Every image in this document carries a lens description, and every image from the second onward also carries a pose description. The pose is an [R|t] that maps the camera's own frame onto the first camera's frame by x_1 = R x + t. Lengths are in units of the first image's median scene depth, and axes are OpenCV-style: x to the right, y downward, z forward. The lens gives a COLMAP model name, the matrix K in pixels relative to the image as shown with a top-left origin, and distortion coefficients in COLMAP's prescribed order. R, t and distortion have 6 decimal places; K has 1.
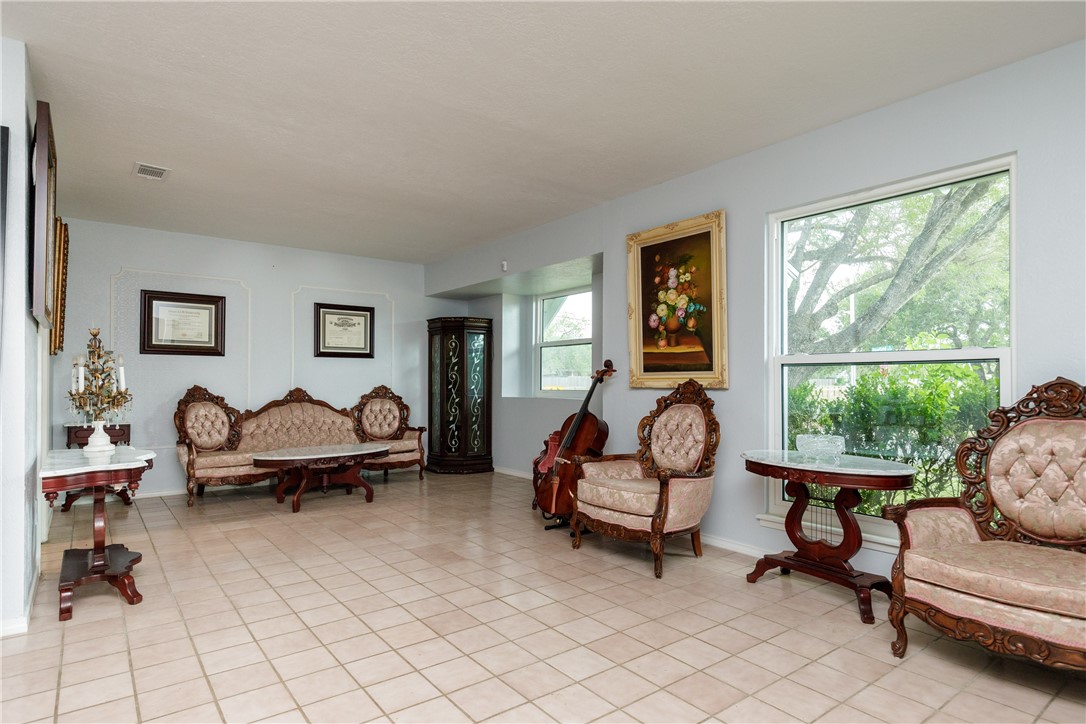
lens RADIAL K [[604.6, 0, 543.6], [0, 604.6, 372.9], [0, 0, 1]] dist [-0.001470, -0.000075]
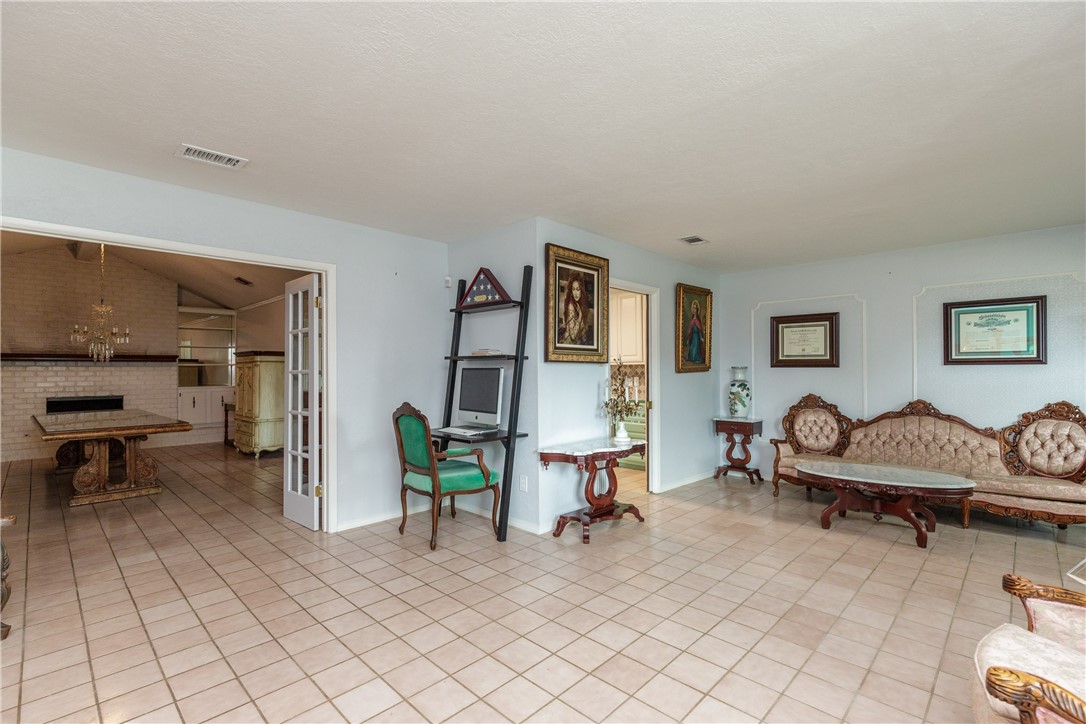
lens RADIAL K [[496.8, 0, 545.2], [0, 496.8, 363.4], [0, 0, 1]] dist [0.021746, -0.000202]
pose [[0.144217, -0.016801, -0.989403, 0.280155], [0.017792, 0.999738, -0.014383, -0.030986], [0.989386, -0.015530, 0.144478, 0.346039]]
